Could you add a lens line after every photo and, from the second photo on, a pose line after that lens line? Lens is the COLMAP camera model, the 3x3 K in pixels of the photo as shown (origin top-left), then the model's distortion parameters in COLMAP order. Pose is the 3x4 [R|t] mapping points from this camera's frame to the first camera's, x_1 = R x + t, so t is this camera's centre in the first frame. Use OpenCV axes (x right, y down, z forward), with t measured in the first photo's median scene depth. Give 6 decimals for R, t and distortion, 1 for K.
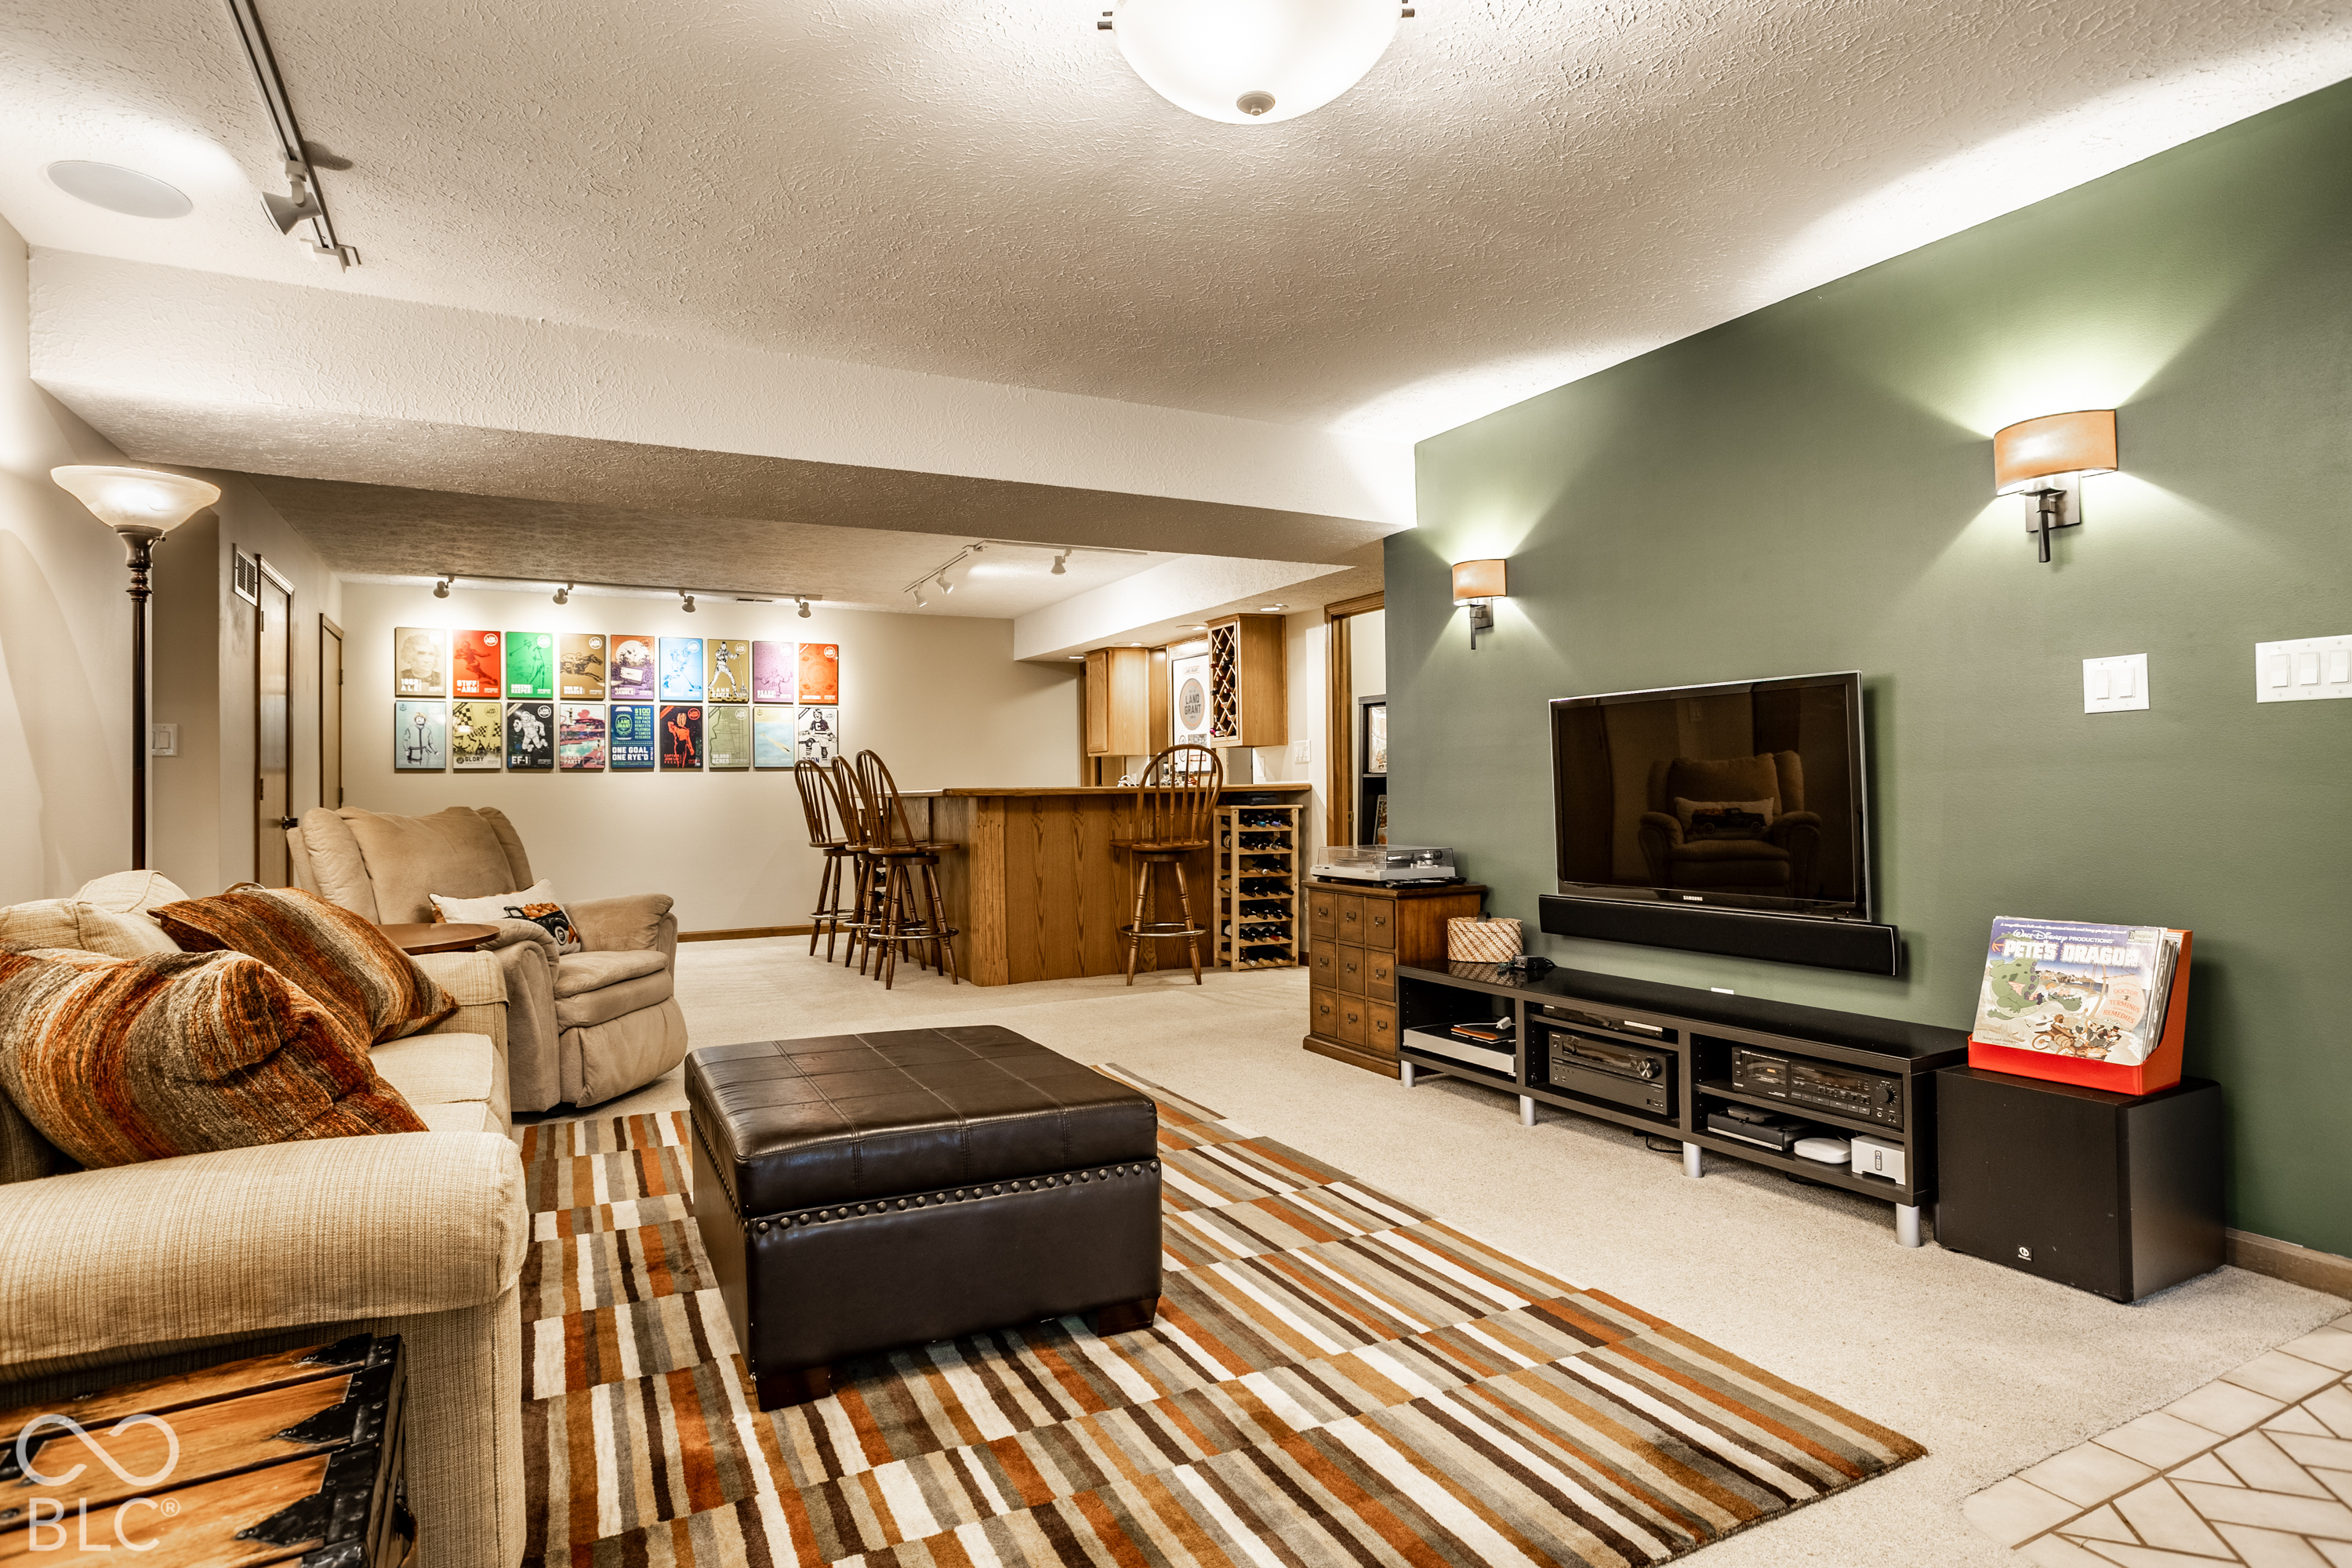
lens RADIAL K [[1236.3, 0, 1181.4], [0, 1236.3, 759.5], [0, 0, 1]] dist [-0.027890, 0.002320]
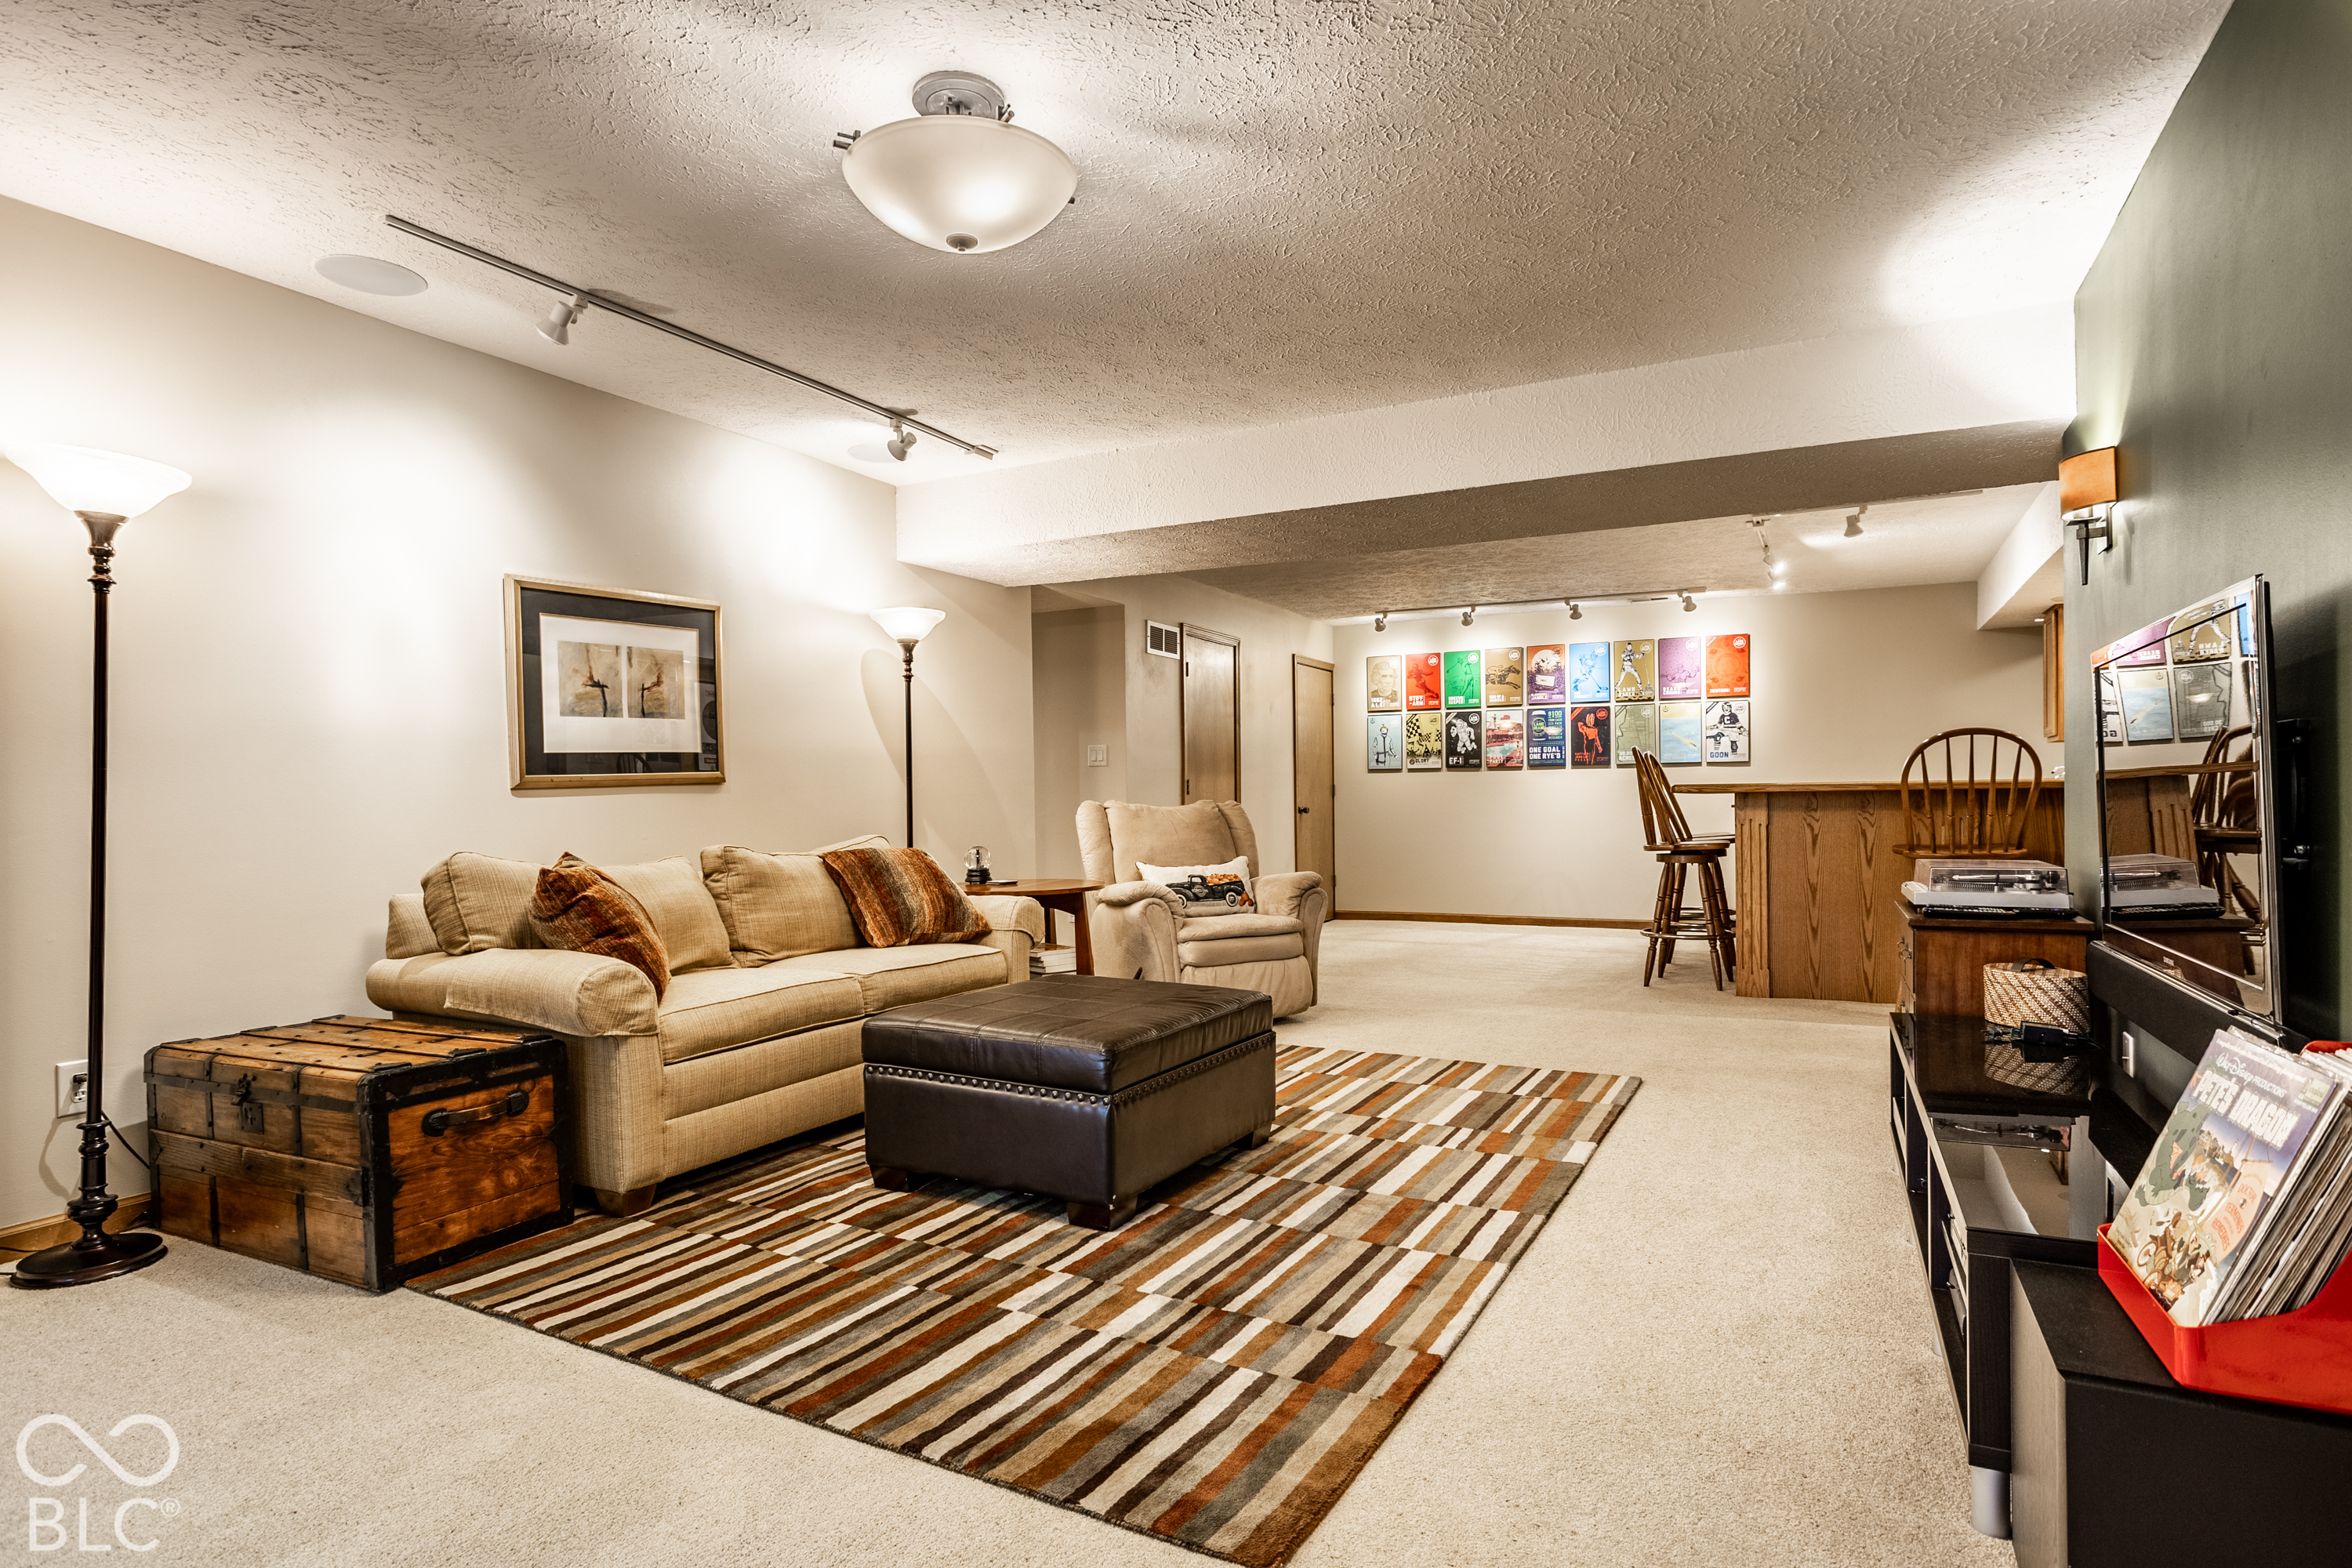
lens RADIAL K [[1228.4, 0, 1178.4], [0, 1228.4, 795.6], [0, 0, 1]] dist [-0.047453, 0.000288]
pose [[0.570429, 0.004894, -0.821332, 0.341487], [0.023866, 0.999461, 0.022531, 0.001365], [0.821000, -0.032454, 0.570005, 0.129773]]
